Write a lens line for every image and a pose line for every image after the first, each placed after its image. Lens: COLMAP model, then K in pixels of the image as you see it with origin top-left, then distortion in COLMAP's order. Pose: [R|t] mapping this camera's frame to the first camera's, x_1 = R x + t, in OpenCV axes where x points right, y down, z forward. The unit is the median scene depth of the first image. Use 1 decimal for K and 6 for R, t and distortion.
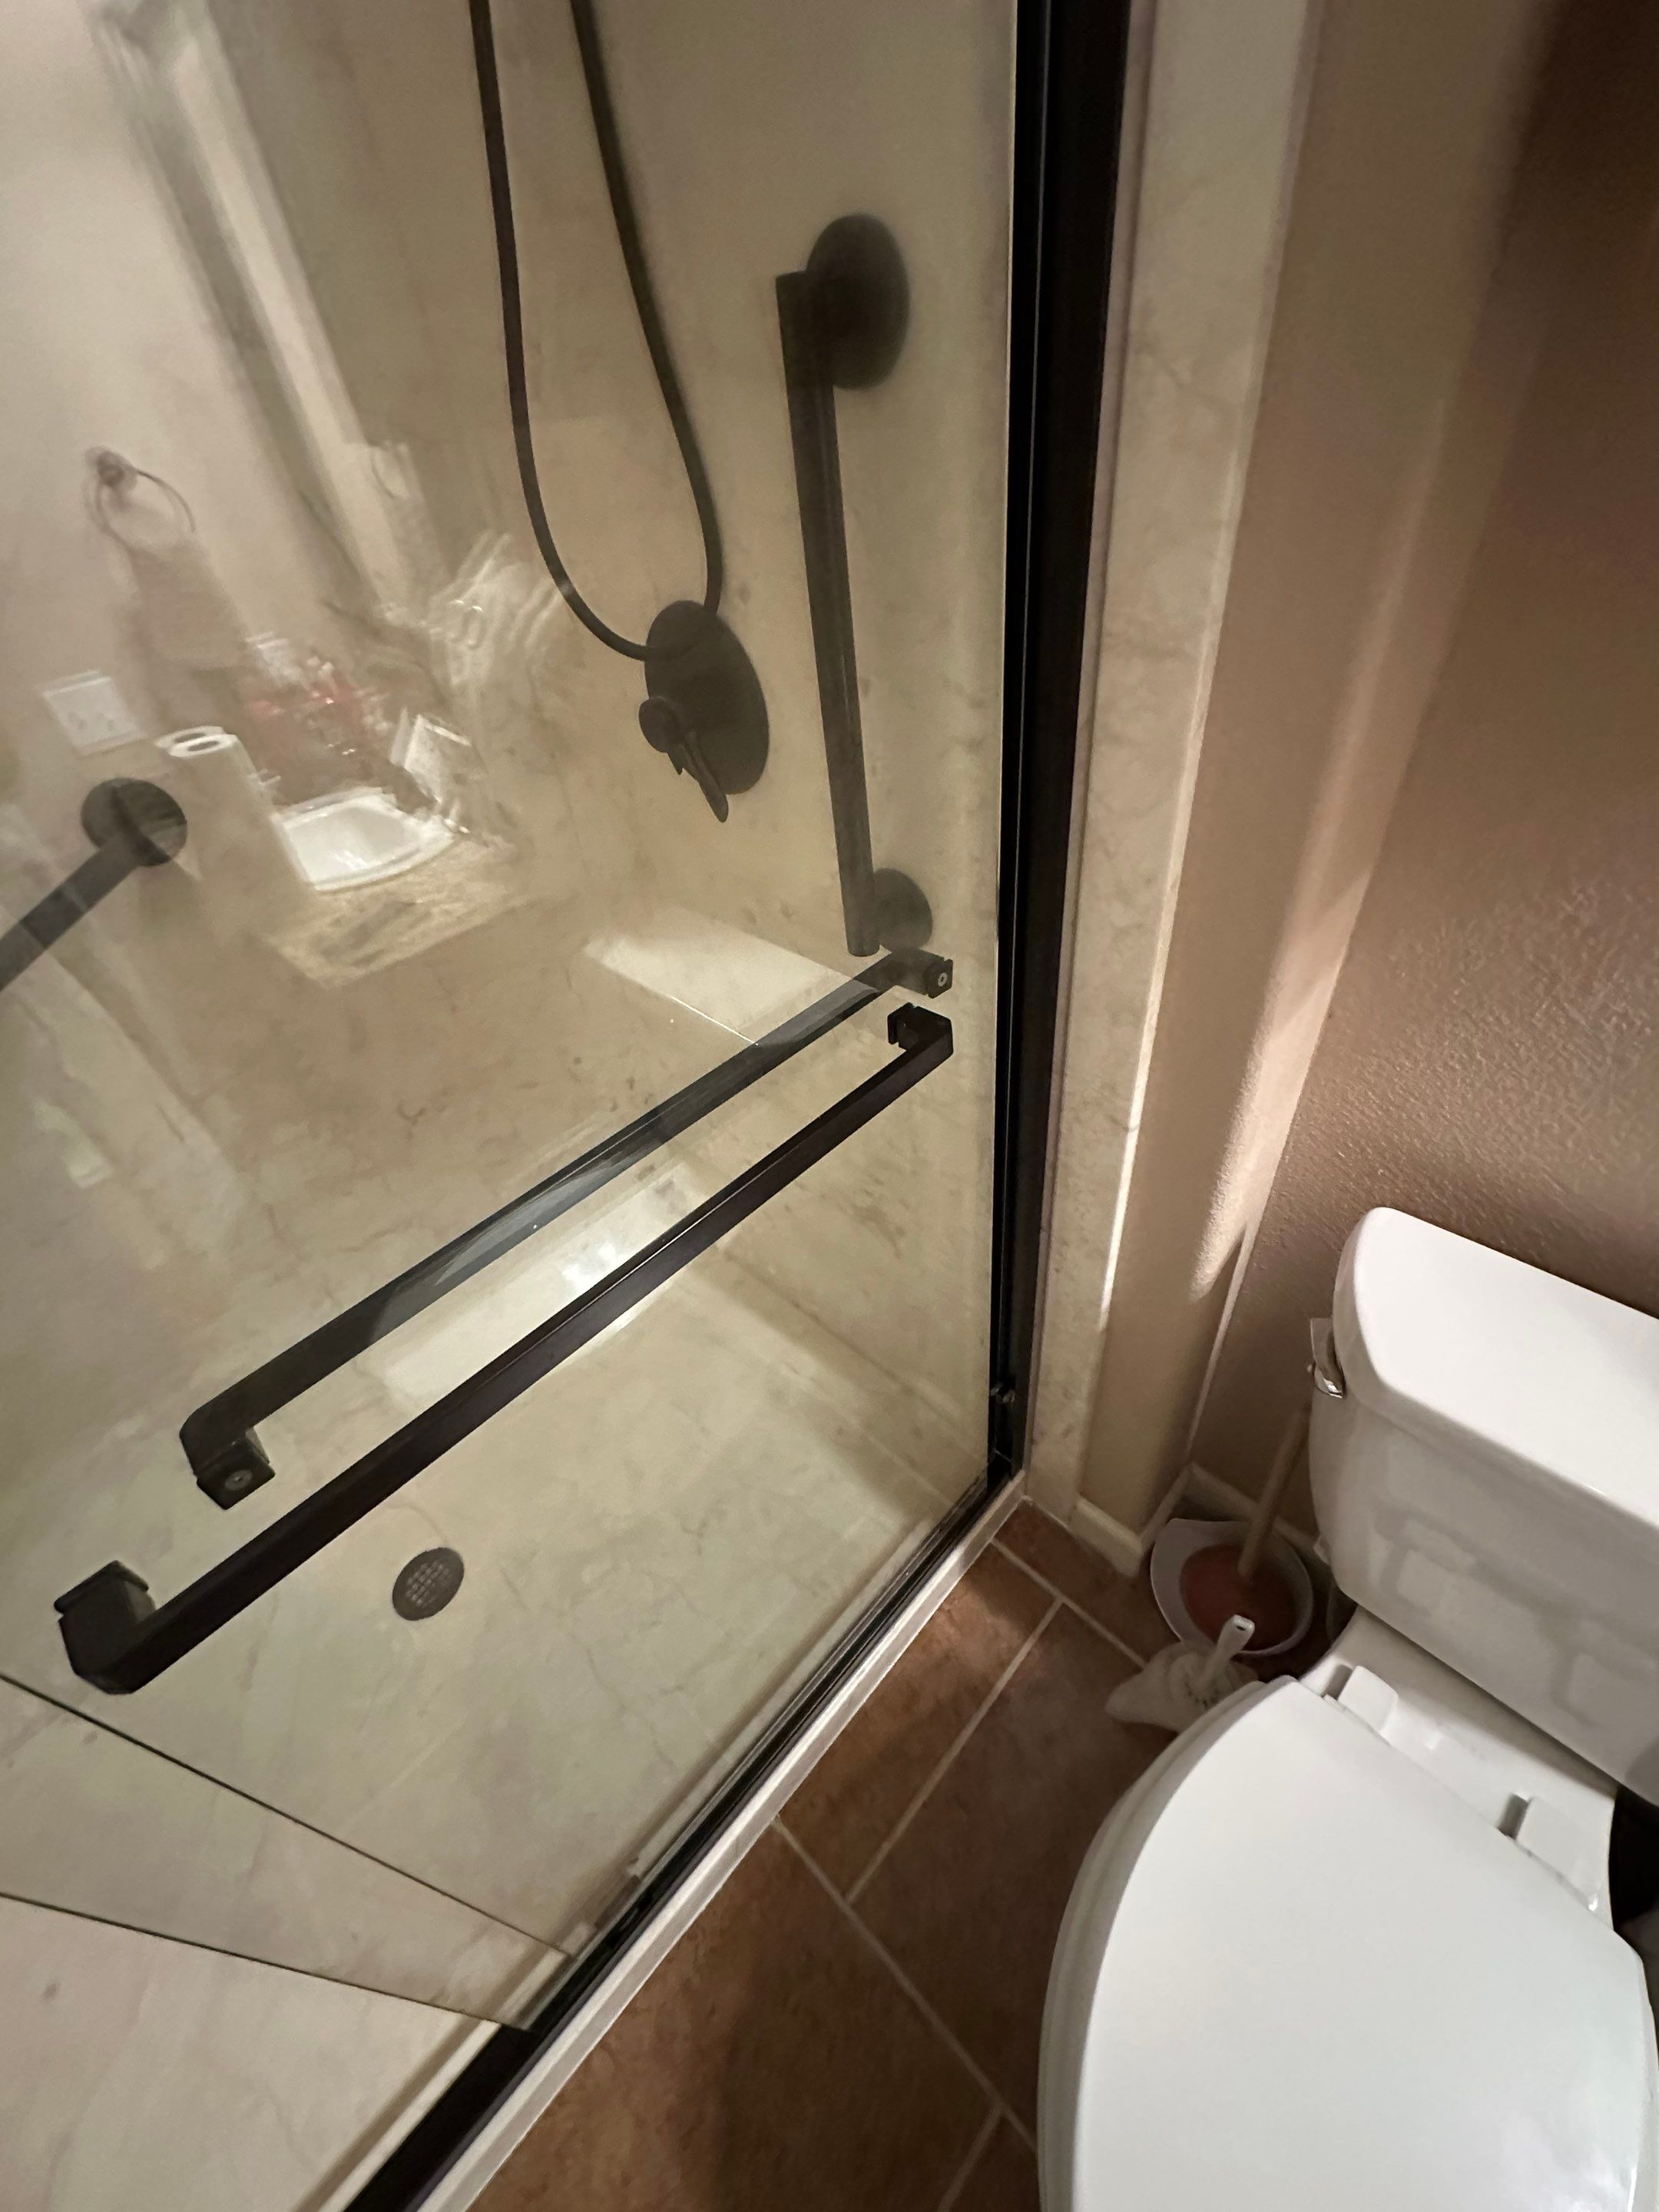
lens RADIAL K [[874.2, 0, 829.5], [0, 874.2, 1106.0], [0, 0, 1]] dist [-0.002567, -0.000150]
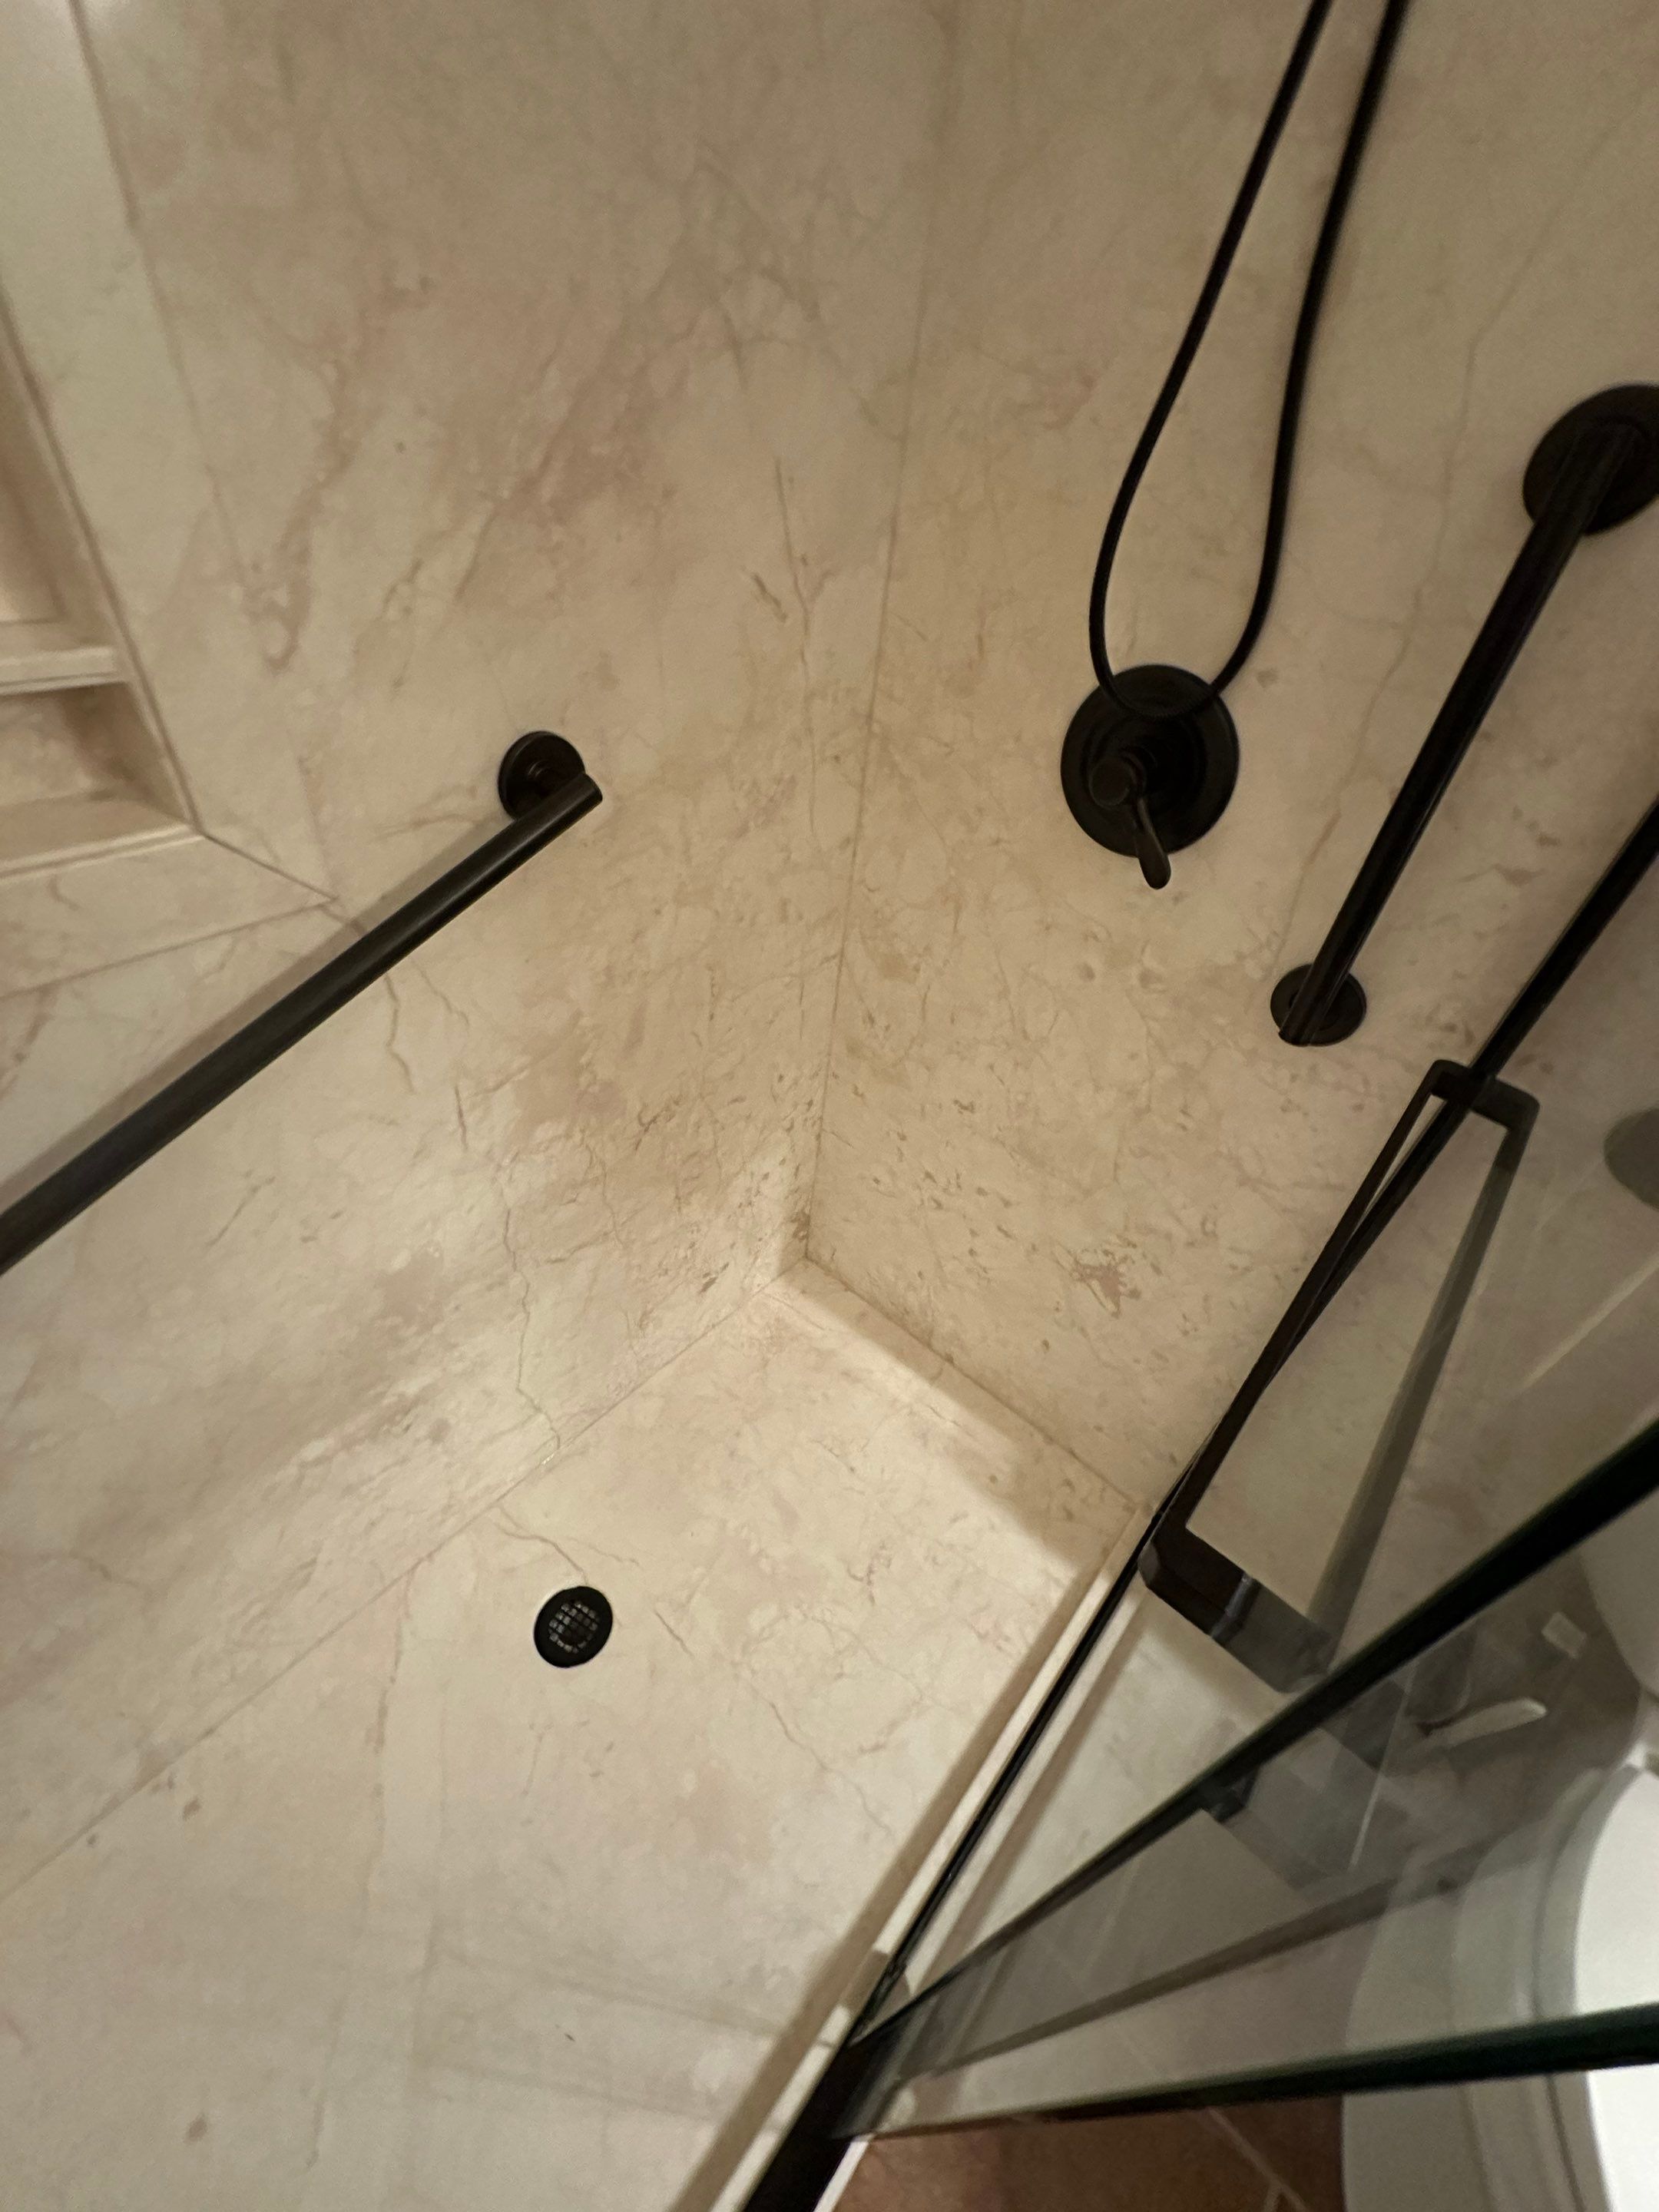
lens RADIAL K [[867.7, 0, 829.5], [0, 867.7, 1106.0], [0, 0, 1]] dist [0.001373, 0.000415]
pose [[0.979831, 0.118511, 0.160891, -0.453247], [-0.117041, 0.992953, -0.018614, -0.012494], [-0.161963, -0.000592, 0.986797, 0.061770]]
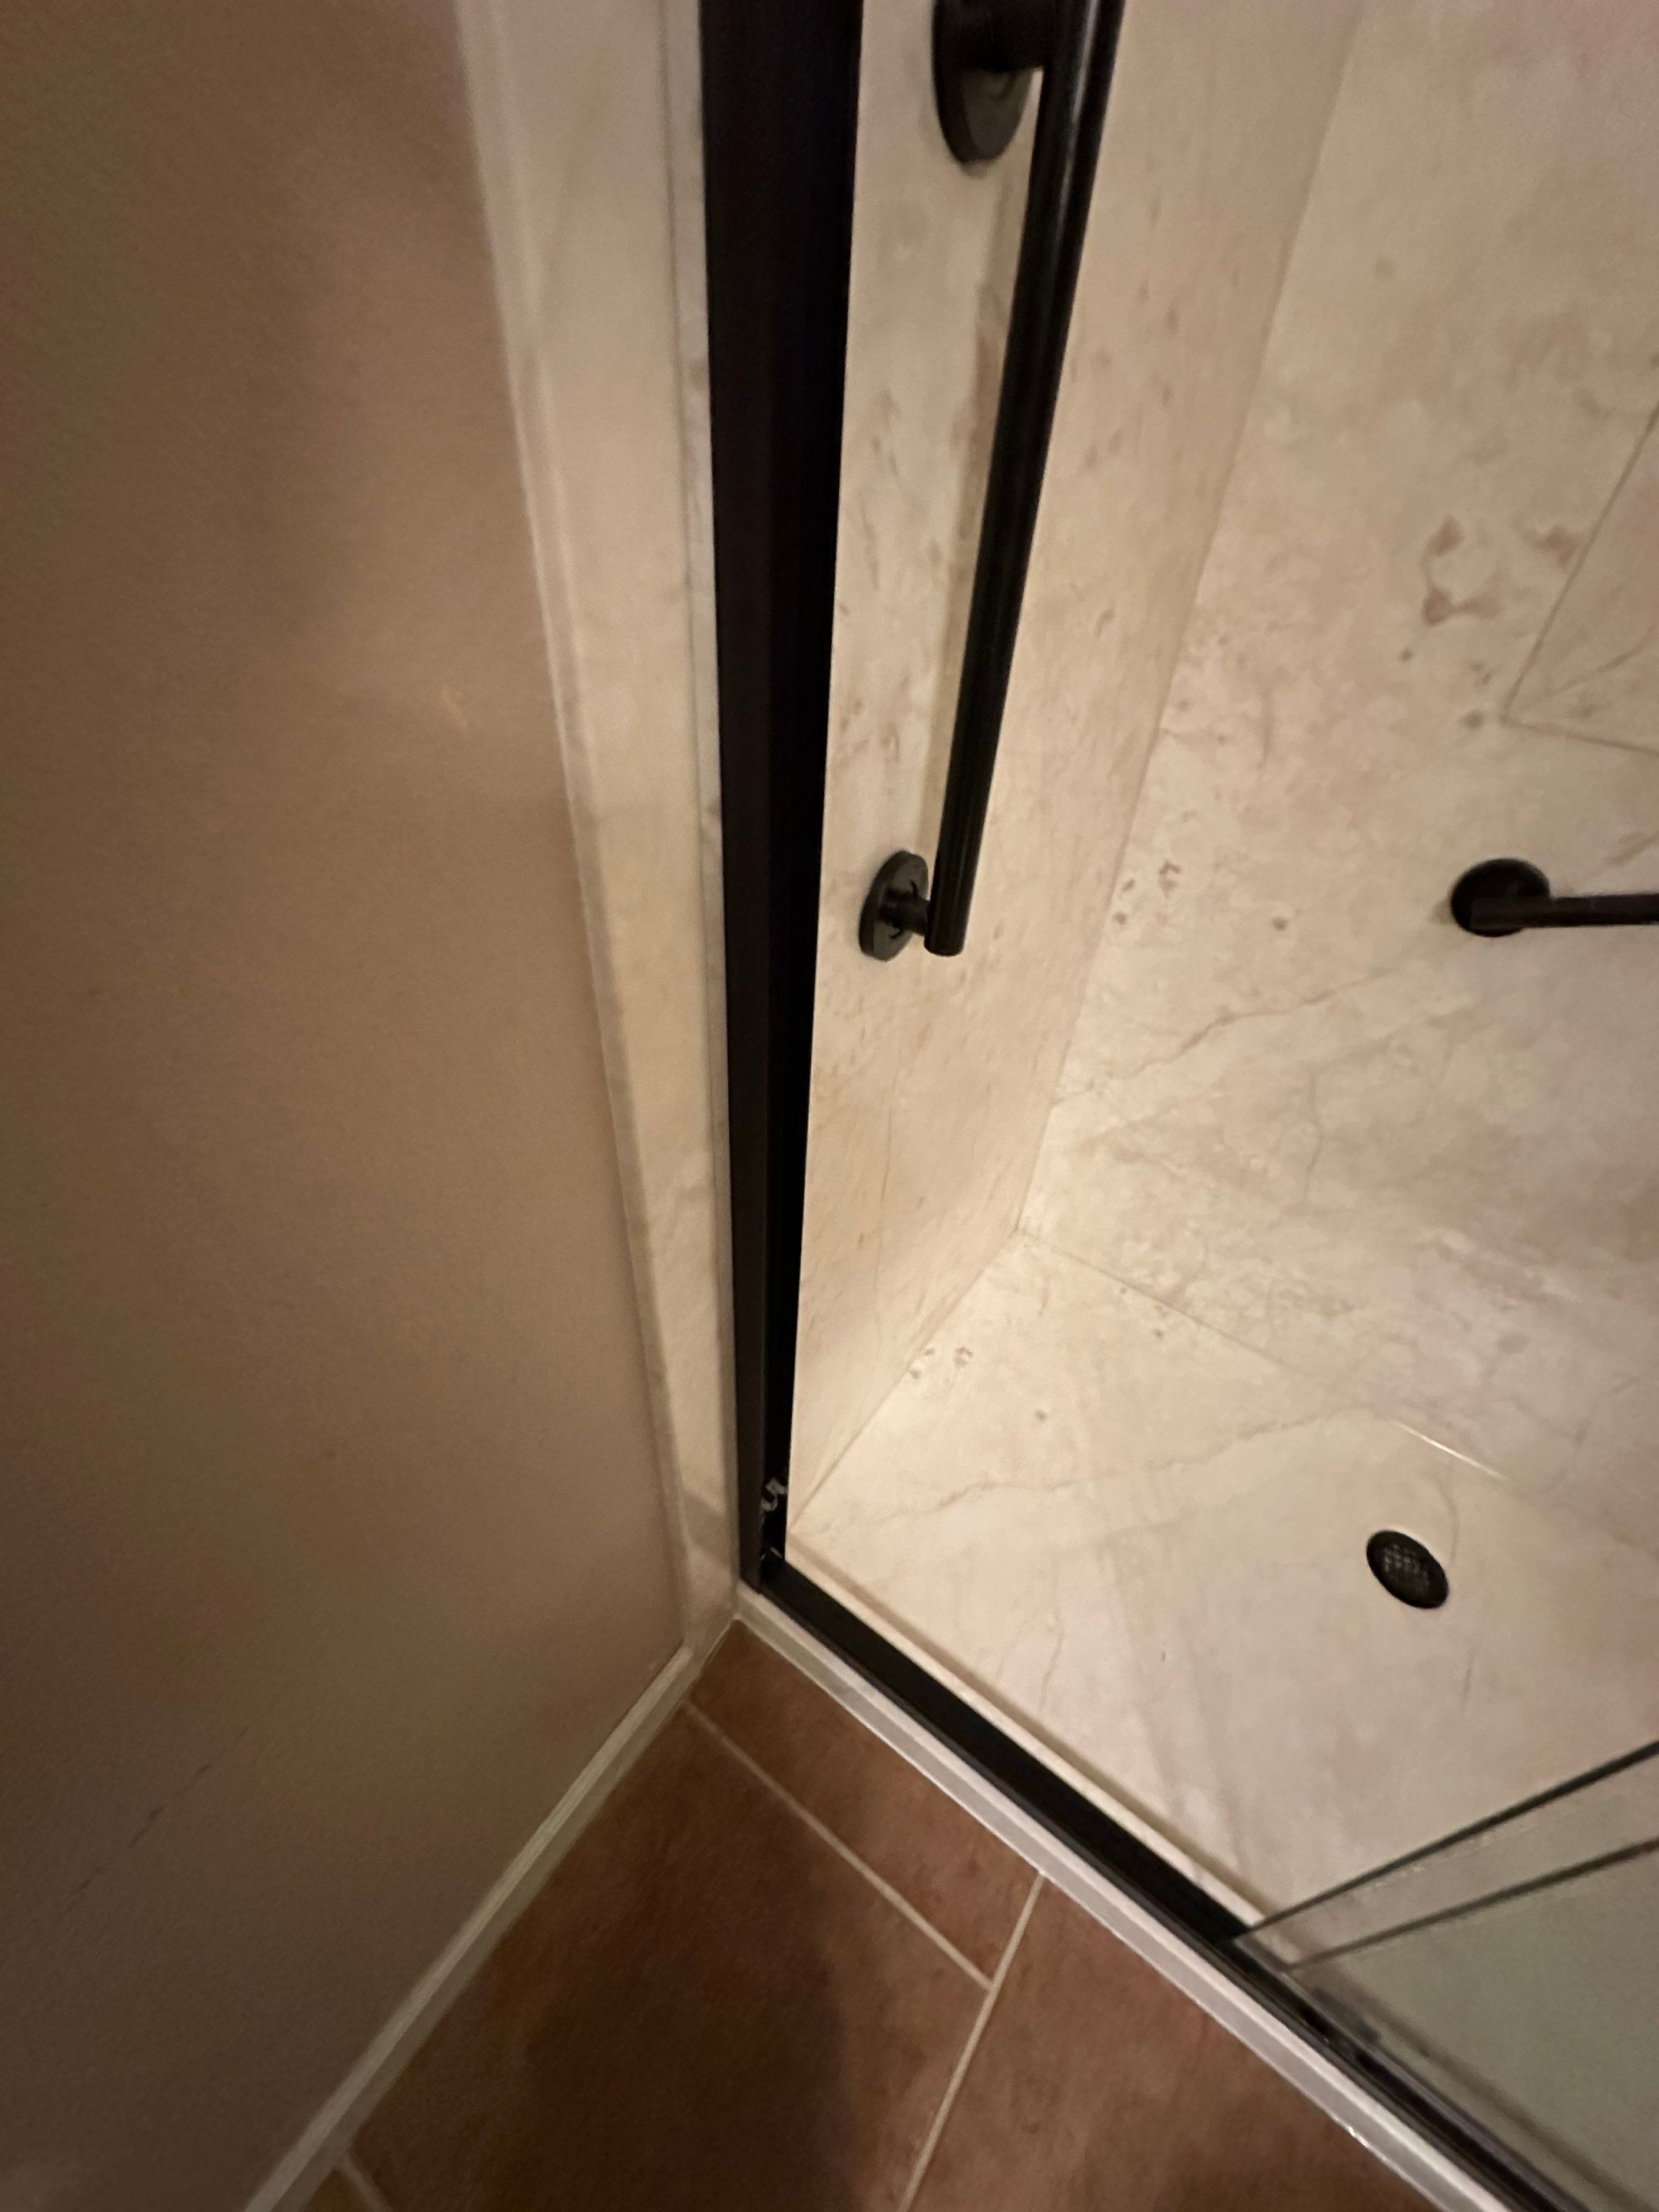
lens RADIAL K [[874.2, 0, 829.5], [0, 874.2, 1106.0], [0, 0, 1]] dist [-0.002567, -0.000150]
pose [[0.149854, 0.726782, -0.670322, -0.321577], [-0.675555, 0.570302, 0.467313, 0.276165], [0.721921, 0.382810, 0.576443, -0.172700]]
